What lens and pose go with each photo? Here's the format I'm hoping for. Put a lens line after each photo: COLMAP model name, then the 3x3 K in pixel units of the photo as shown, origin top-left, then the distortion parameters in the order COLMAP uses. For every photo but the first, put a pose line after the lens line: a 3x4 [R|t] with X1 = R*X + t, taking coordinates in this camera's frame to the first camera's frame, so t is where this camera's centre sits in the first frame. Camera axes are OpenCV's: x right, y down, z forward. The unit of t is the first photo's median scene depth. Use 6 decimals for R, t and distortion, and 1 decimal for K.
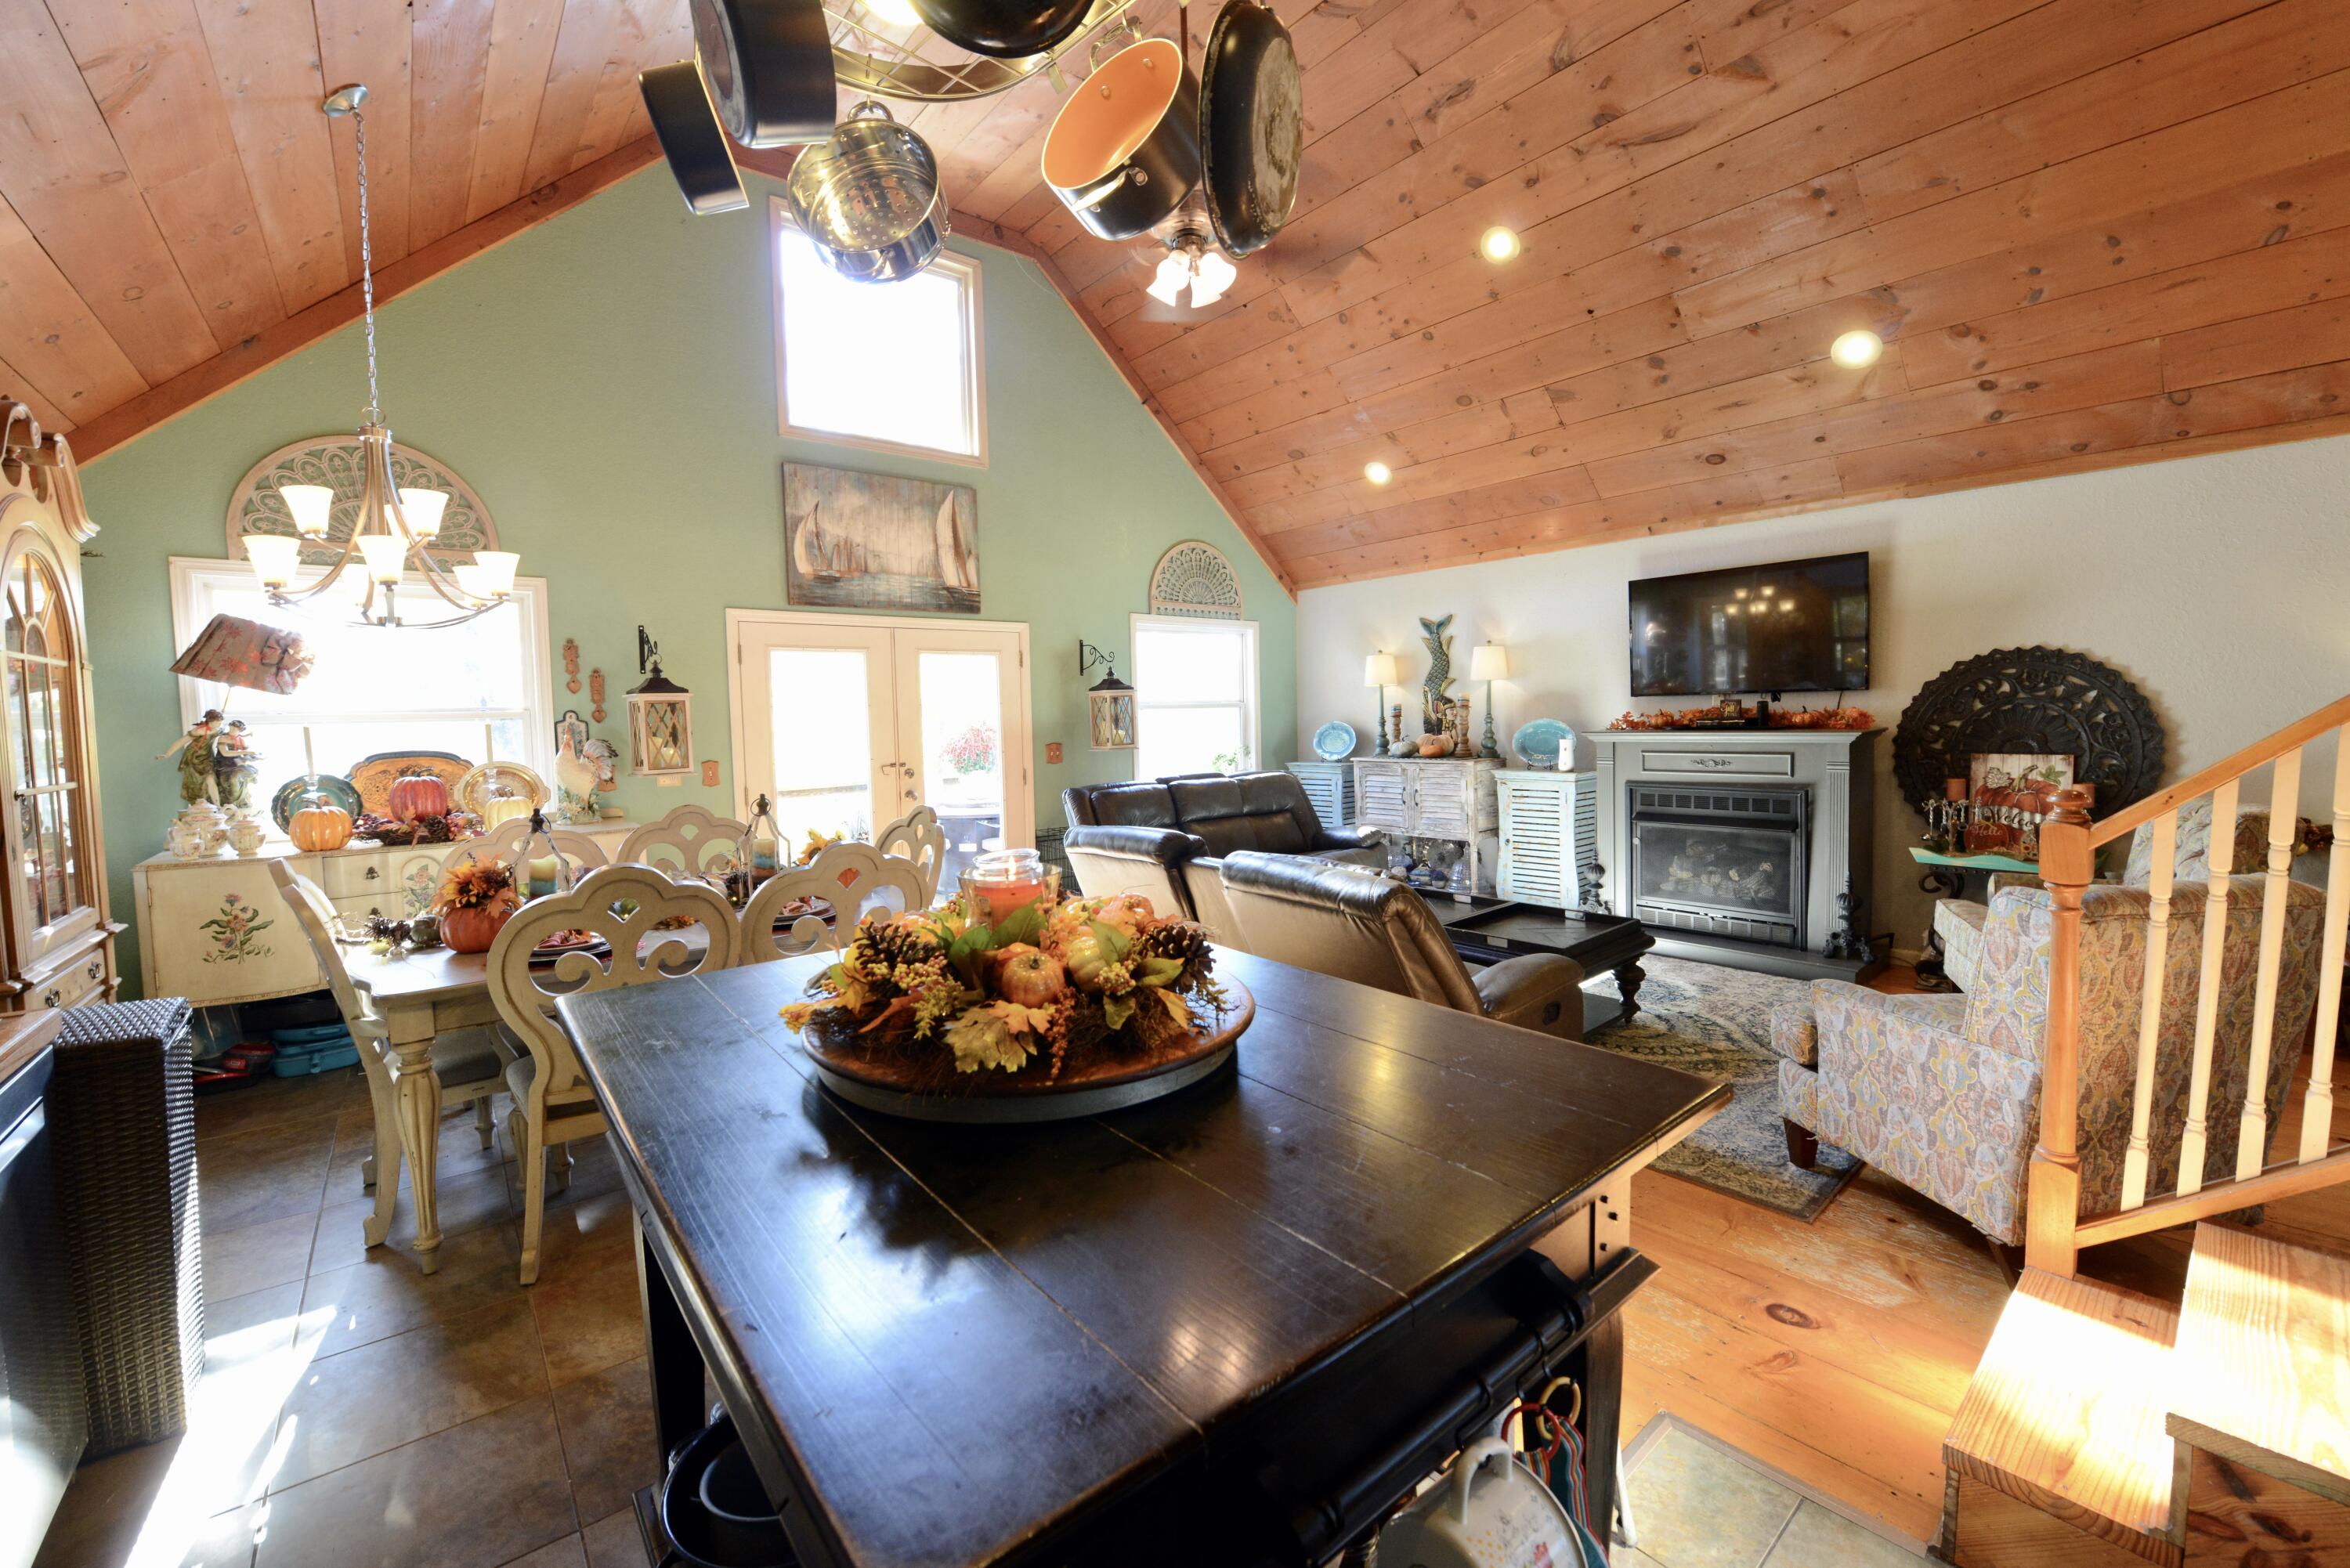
lens RADIAL K [[936.4, 0, 1194.7], [0, 936.4, 770.3], [0, 0, 1]] dist [-0.016757, -0.002040]
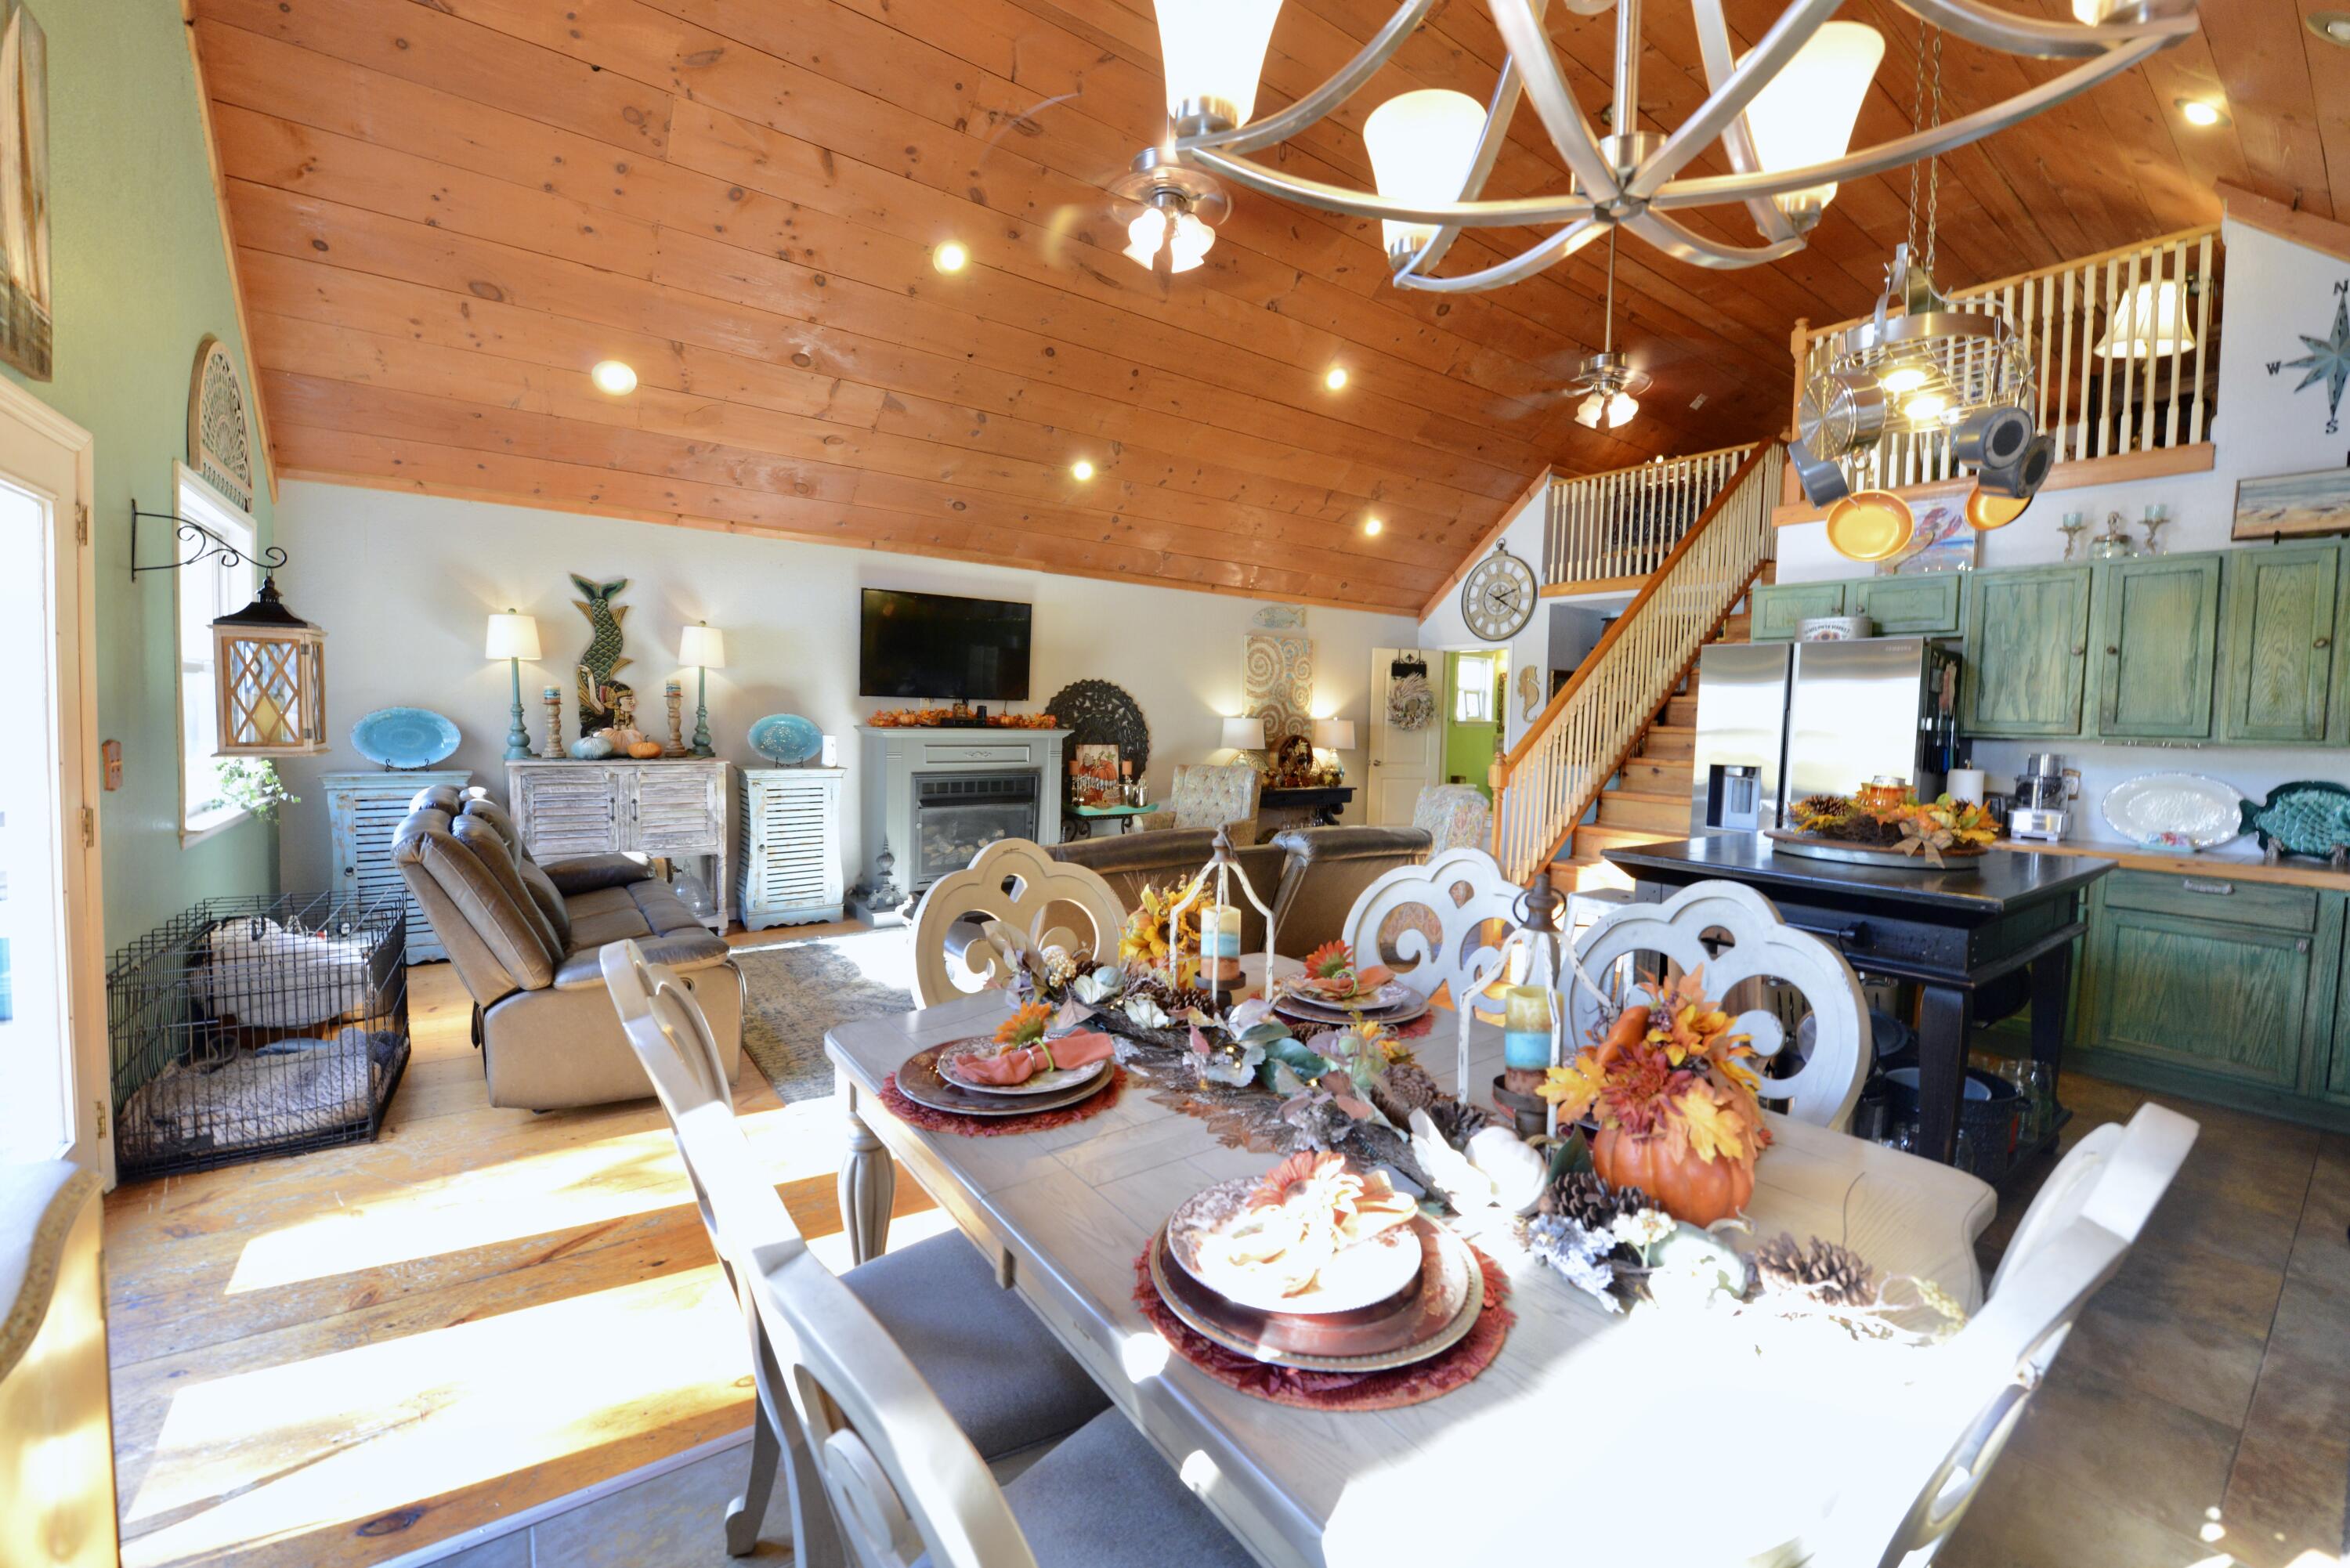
lens RADIAL K [[936.4, 0, 1175.5], [0, 936.4, 770.0], [0, 0, 1]] dist [-0.016757, -0.002040]
pose [[0.068711, -0.032643, 0.997102, -0.598387], [0.033834, 0.998966, 0.030372, -0.014754], [-0.997063, 0.031649, 0.069744, 0.589474]]
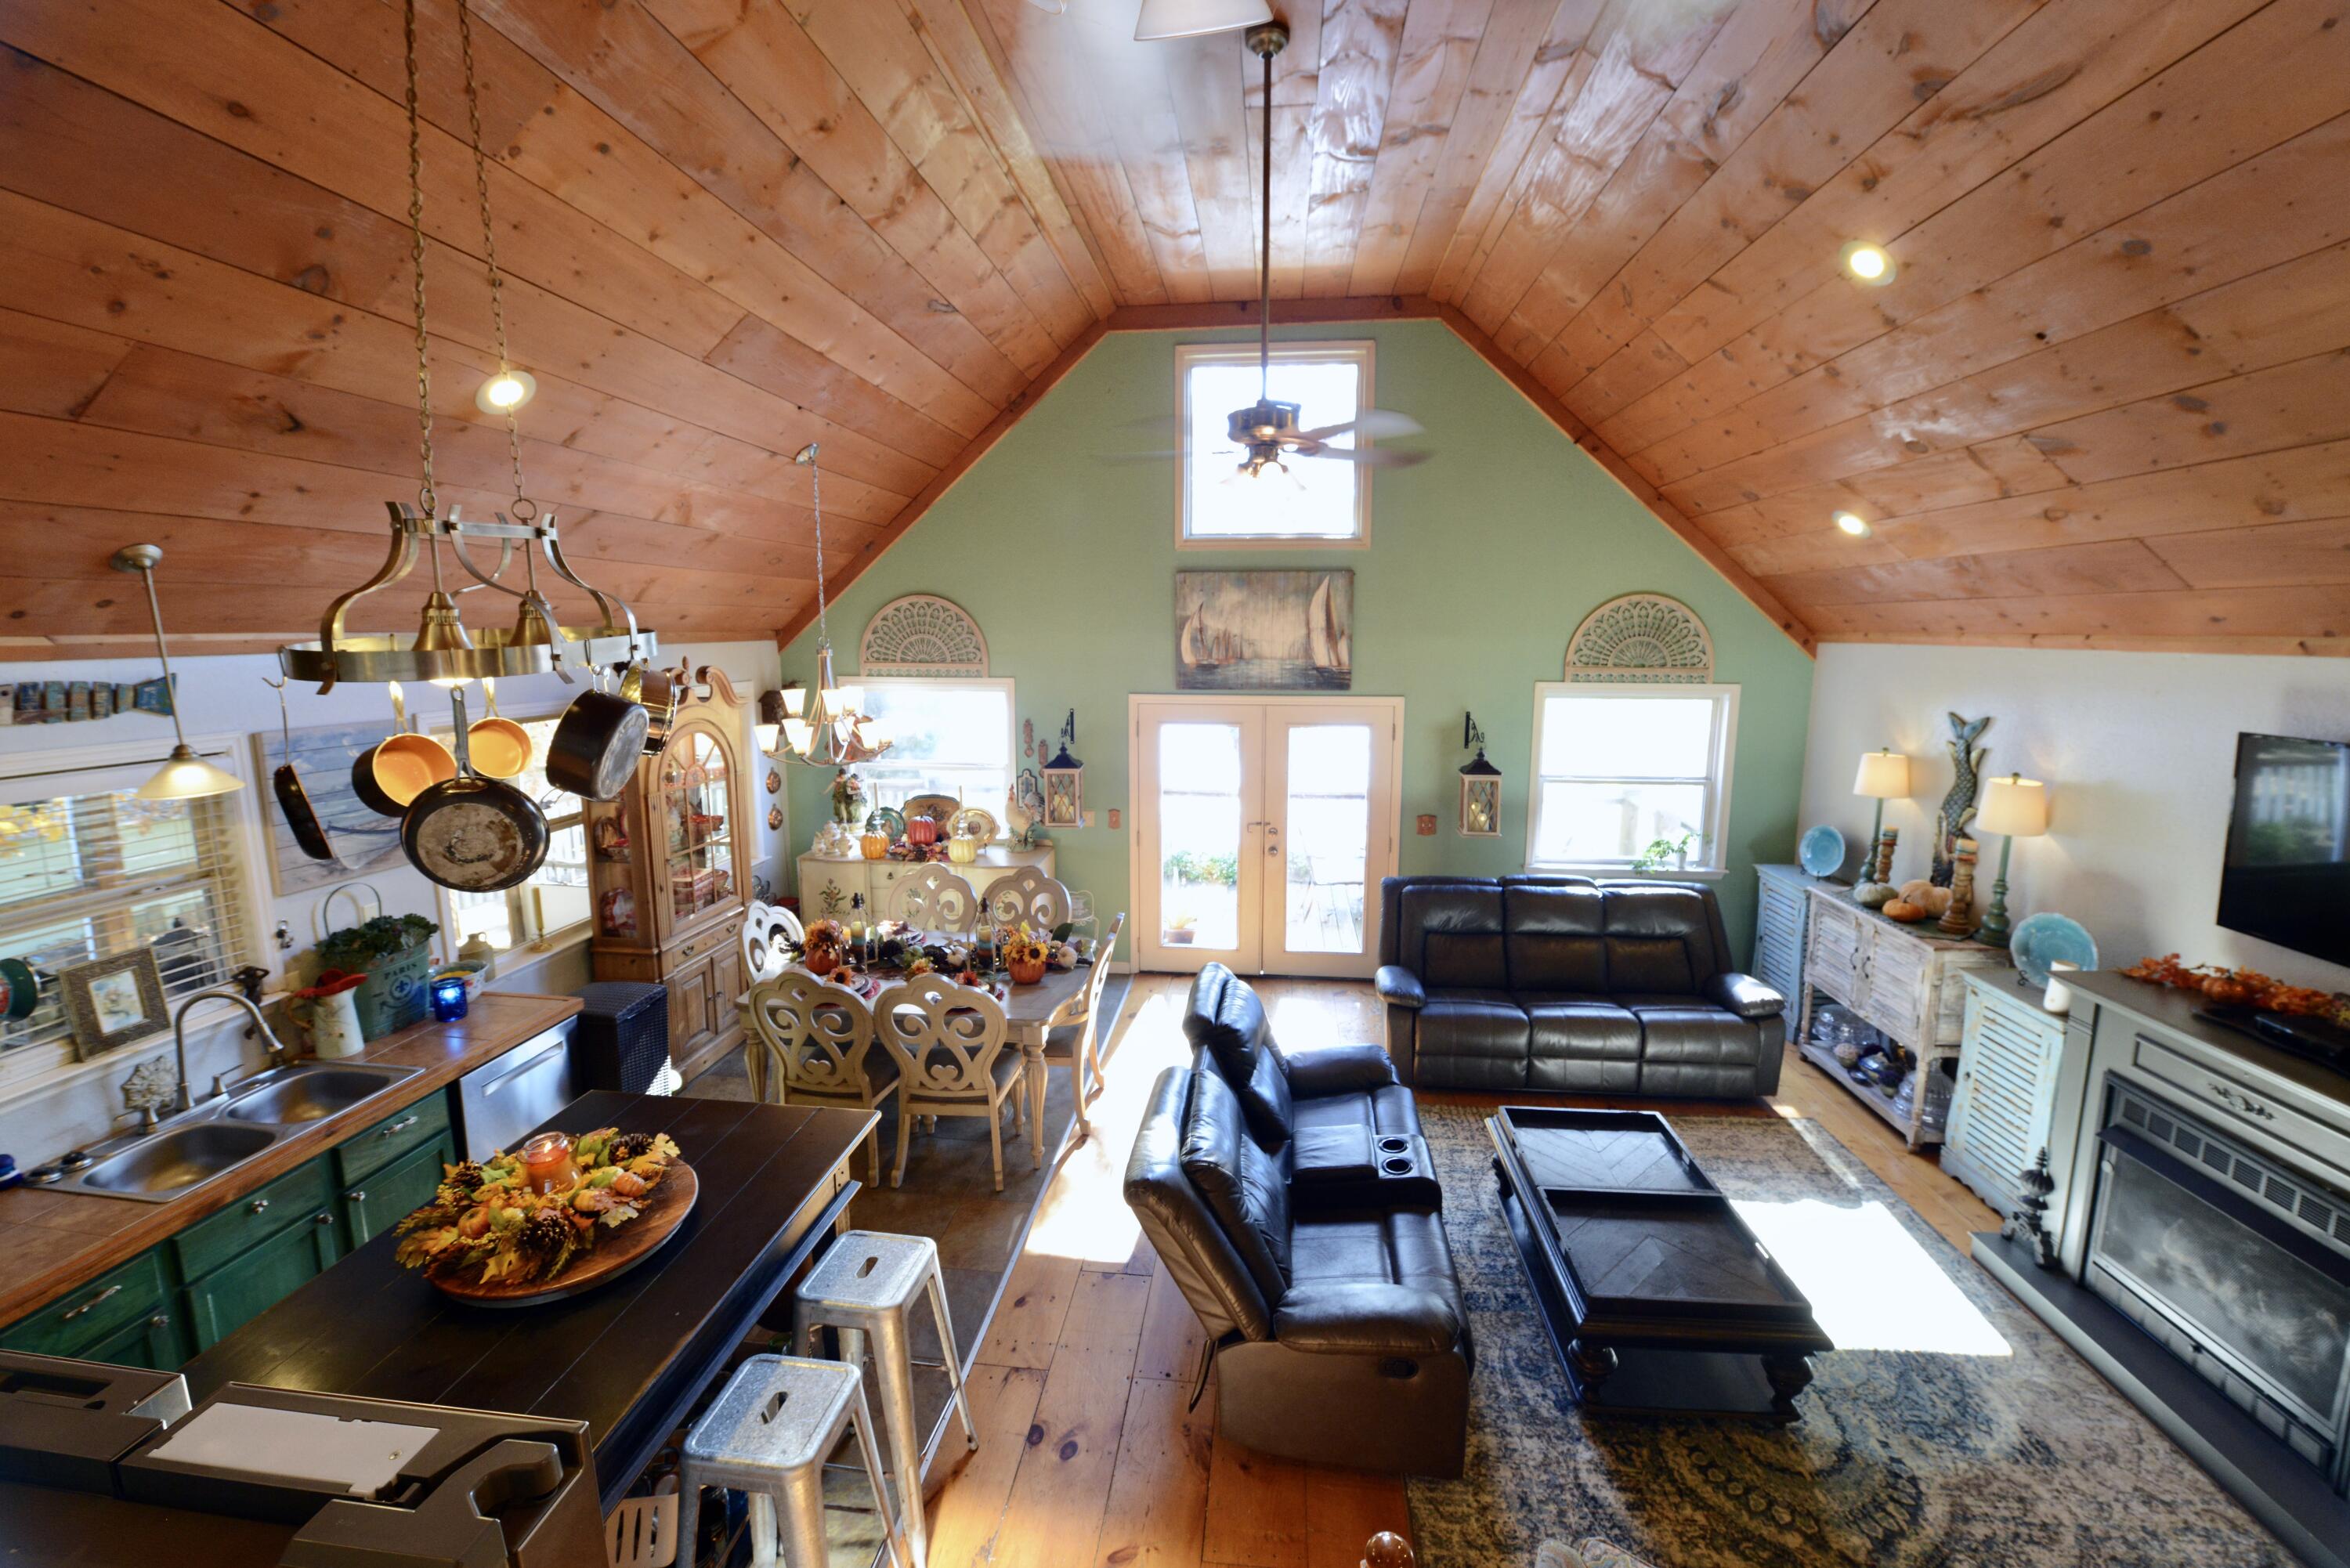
lens RADIAL K [[936.4, 0, 1184.4], [0, 936.4, 768.7], [0, 0, 1]] dist [-0.016757, -0.002040]
pose [[0.694949, 0.133368, -0.706583, 0.423875], [-0.063351, 0.990184, 0.124590, -0.214634], [0.716263, -0.041821, 0.696576, 0.142200]]
